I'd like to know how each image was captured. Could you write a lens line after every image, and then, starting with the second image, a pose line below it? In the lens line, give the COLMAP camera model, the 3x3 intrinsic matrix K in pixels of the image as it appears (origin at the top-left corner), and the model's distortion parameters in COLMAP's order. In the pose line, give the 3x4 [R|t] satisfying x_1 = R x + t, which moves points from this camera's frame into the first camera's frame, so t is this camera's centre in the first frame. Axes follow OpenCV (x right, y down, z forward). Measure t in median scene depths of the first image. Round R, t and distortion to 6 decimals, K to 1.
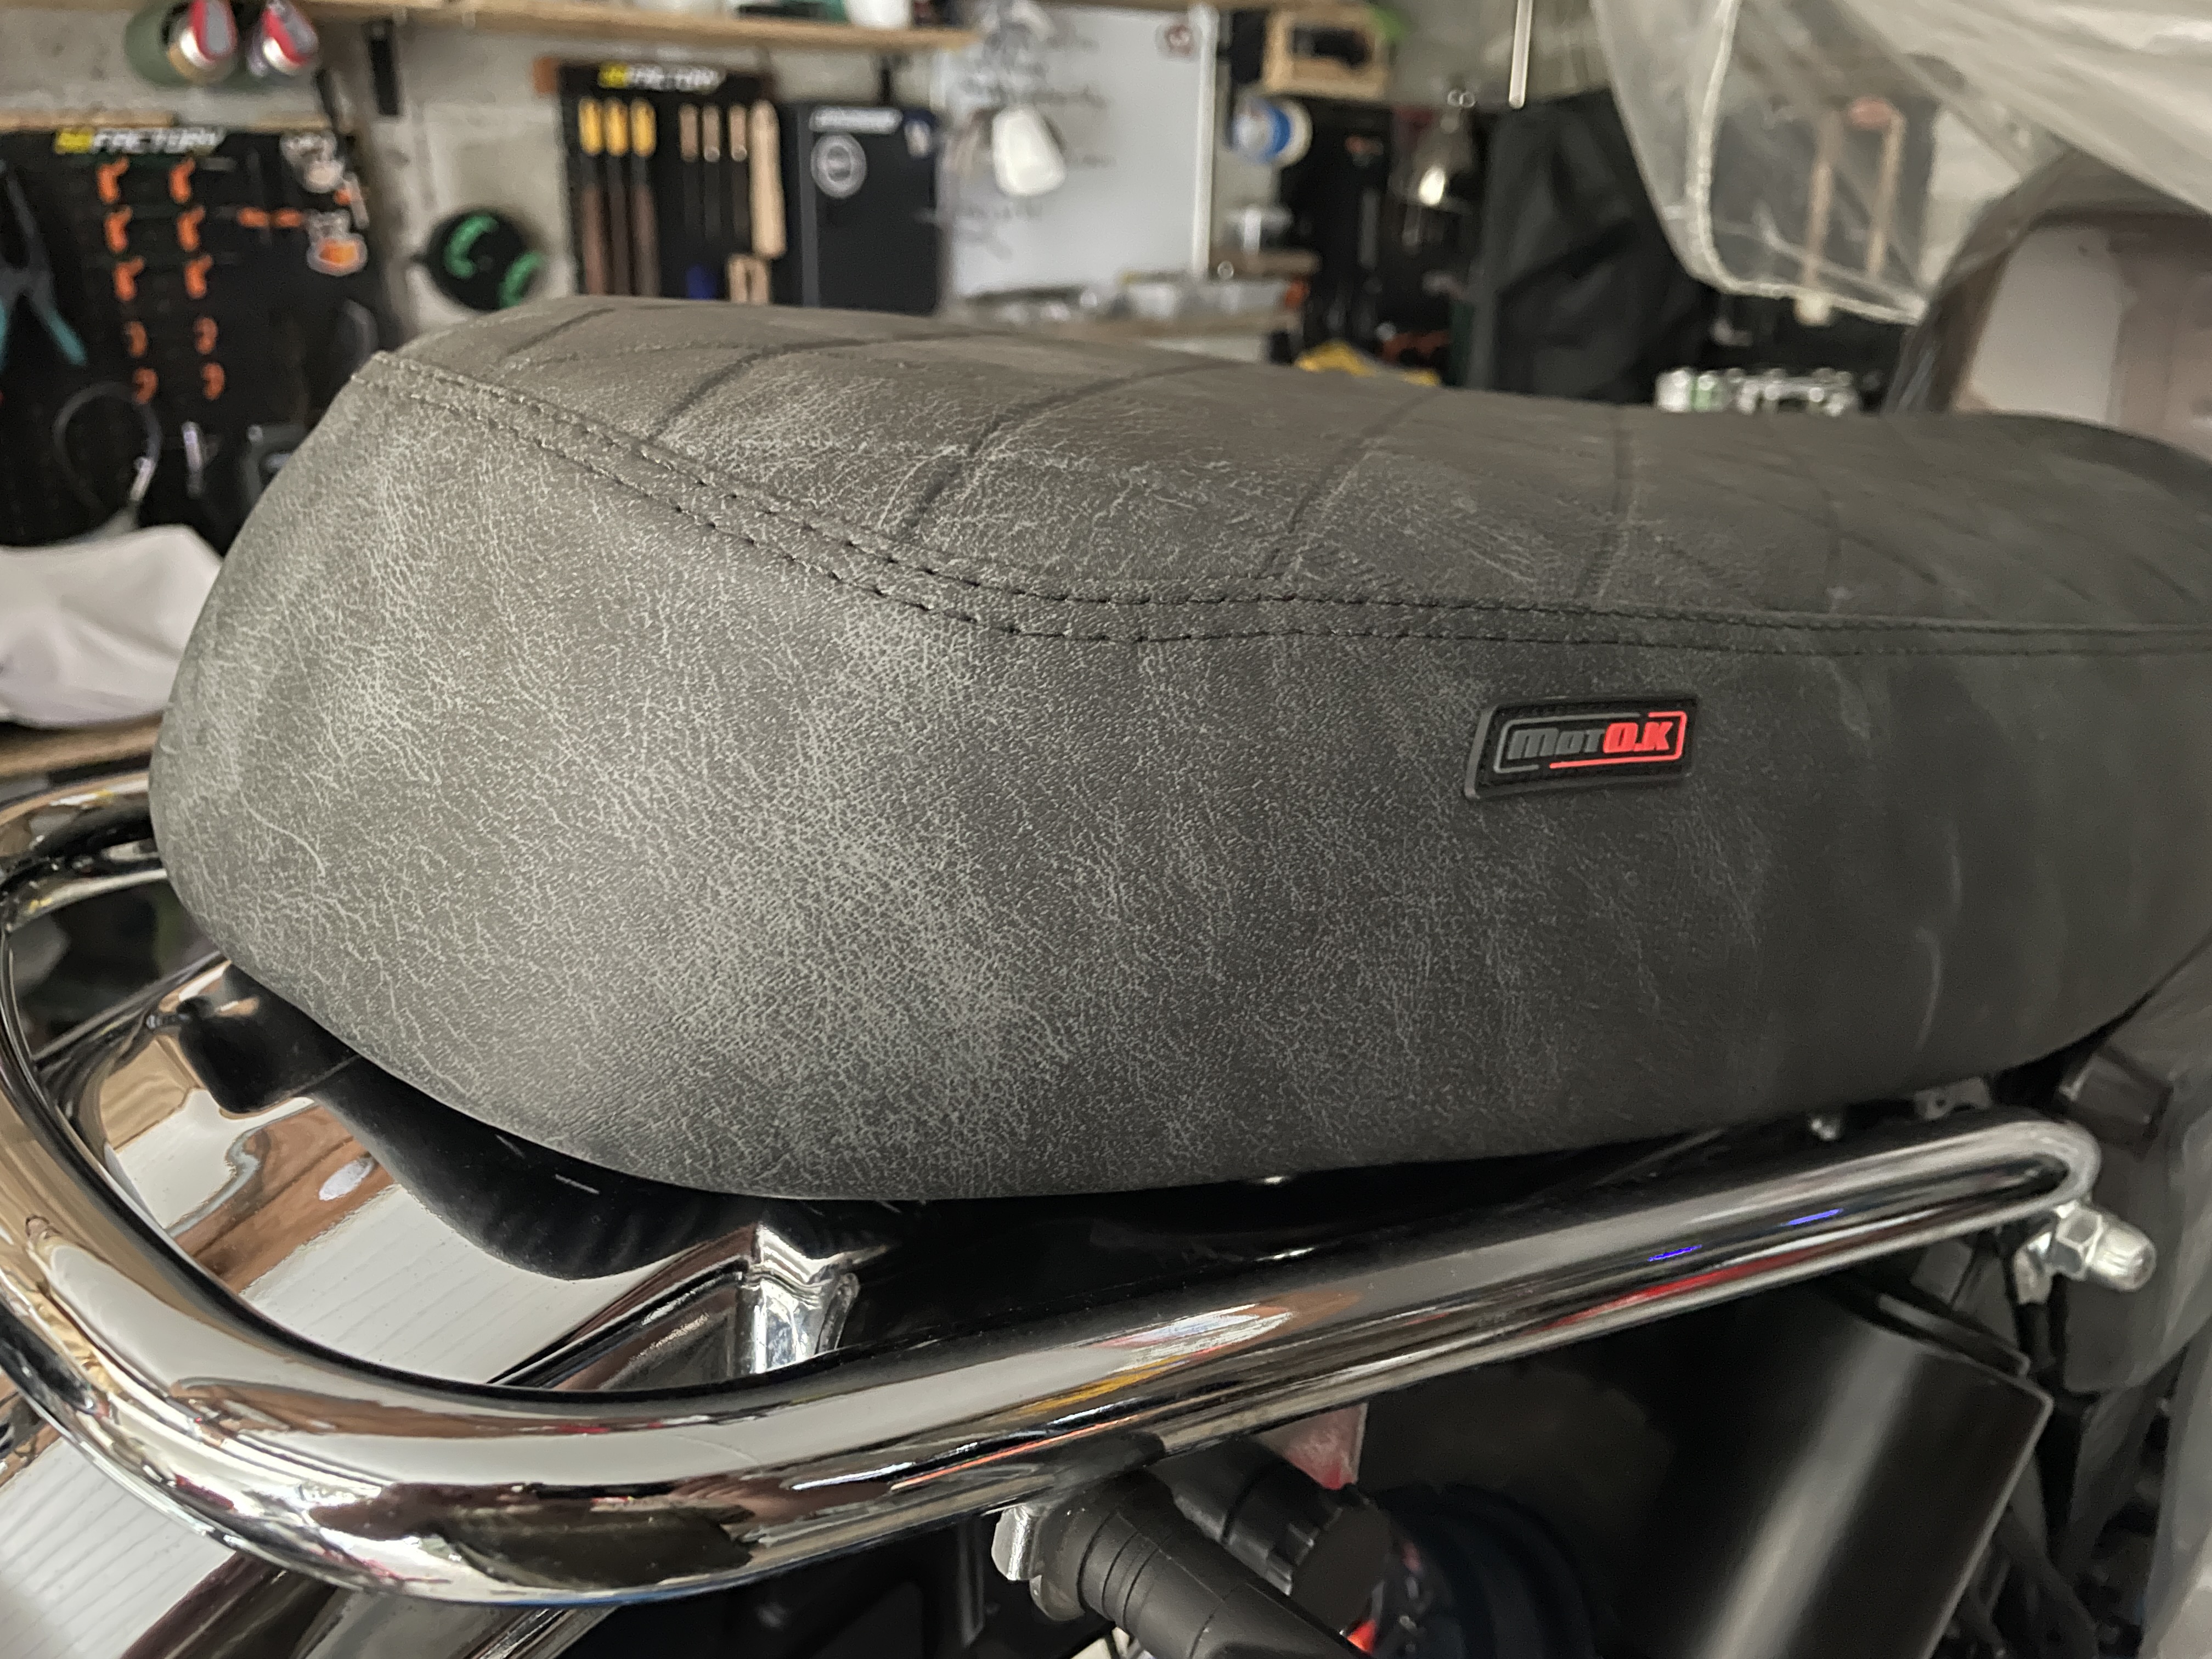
lens RADIAL K [[1724.5, 0, 1052.7], [0, 1724.5, 826.6], [0, 0, 1]] dist [0.059805, -0.116801]
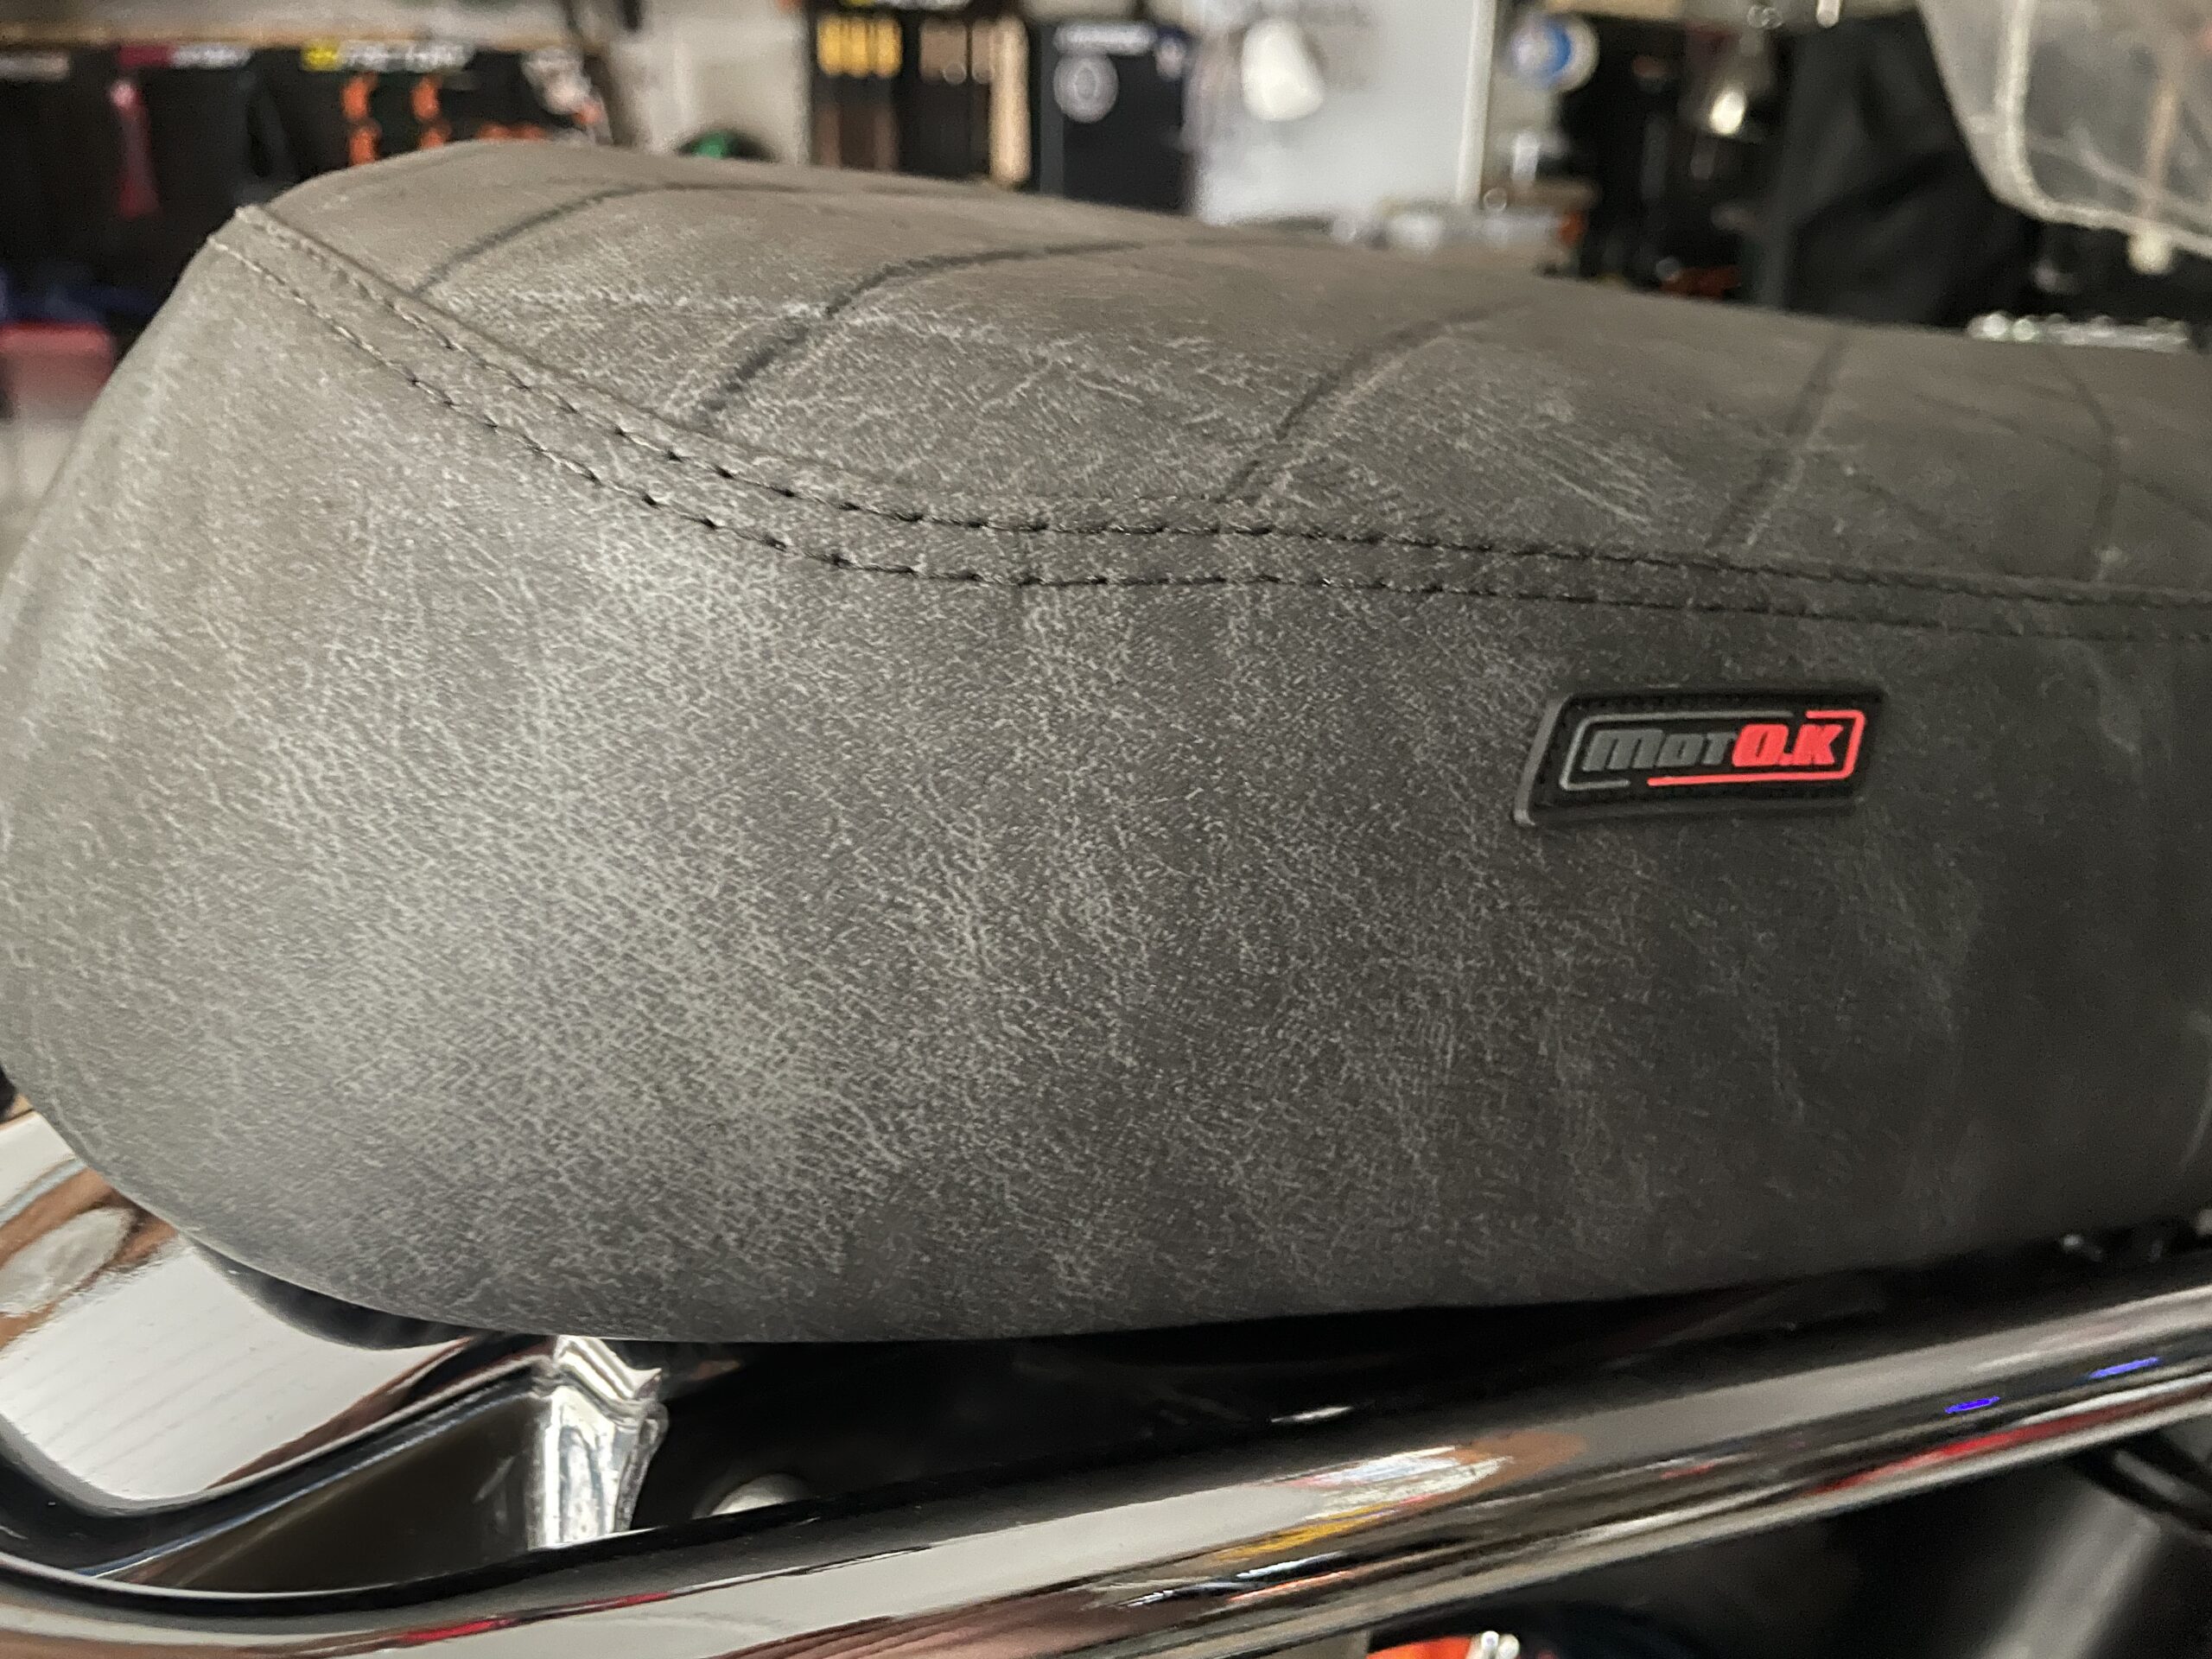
lens RADIAL K [[1724.5, 0, 1105.0], [0, 1724.5, 828.3], [0, 0, 1]] dist [0.059805, -0.116801]
pose [[0.991833, 0.050878, -0.116956, 0.158911], [-0.047200, 0.998306, 0.034010, -0.031324], [0.118488, -0.028212, 0.992555, 0.283206]]
